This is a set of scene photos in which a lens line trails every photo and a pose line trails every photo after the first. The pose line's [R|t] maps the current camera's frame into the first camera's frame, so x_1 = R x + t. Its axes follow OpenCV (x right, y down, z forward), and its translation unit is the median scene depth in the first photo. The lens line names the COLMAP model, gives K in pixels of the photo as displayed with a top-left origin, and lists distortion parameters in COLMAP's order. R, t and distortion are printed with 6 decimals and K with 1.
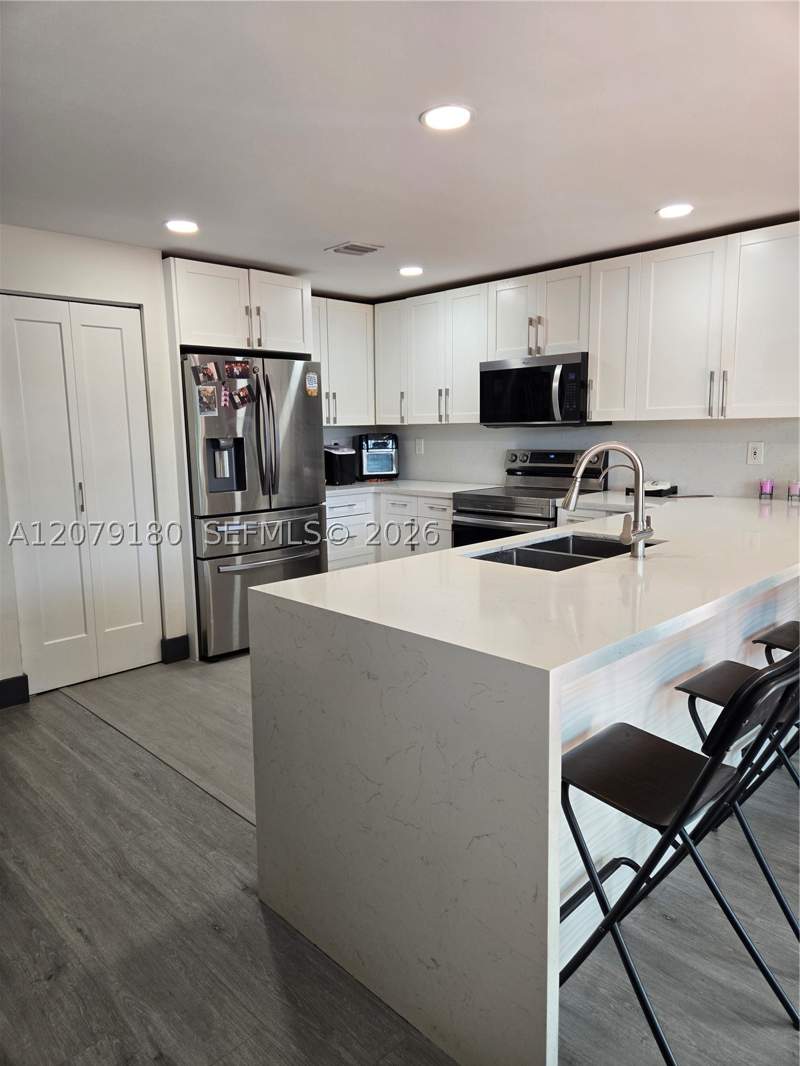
lens RADIAL K [[719.5, 0, 390.7], [0, 719.5, 529.0], [0, 0, 1]] dist [0.061833, -0.057093]
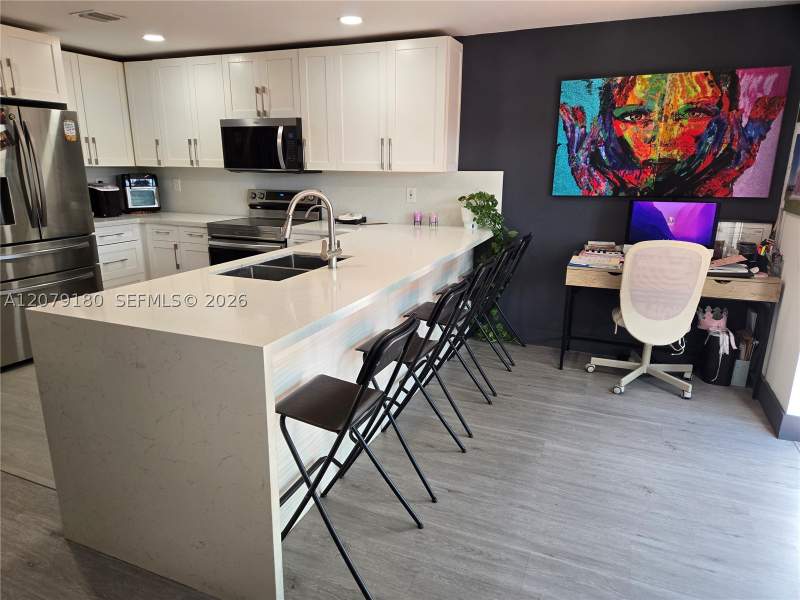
lens RADIAL K [[540.0, 0, 395.2], [0, 540.0, 314.2], [0, 0, 1]] dist [0.061833, -0.057093]
pose [[0.920502, -0.083018, 0.381816, 0.013309], [0.034823, 0.990710, 0.131455, -0.005959], [-0.389182, -0.107709, 0.914842, -0.057126]]
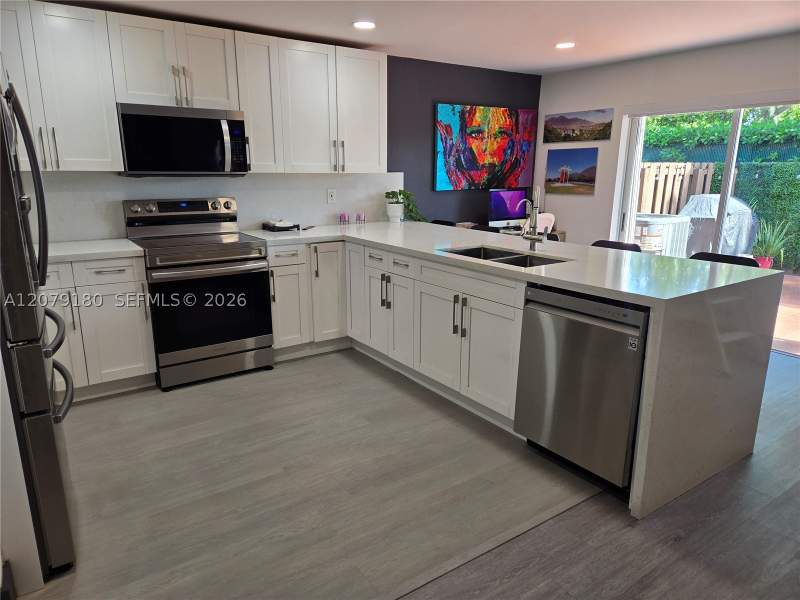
lens RADIAL K [[540.0, 0, 398.0], [0, 540.0, 303.9], [0, 0, 1]] dist [0.061833, -0.057093]
pose [[0.153023, -0.219369, 0.963567, -0.671872], [0.138224, 0.970217, 0.198932, -0.094142], [-0.978508, 0.102747, 0.178787, 0.702733]]
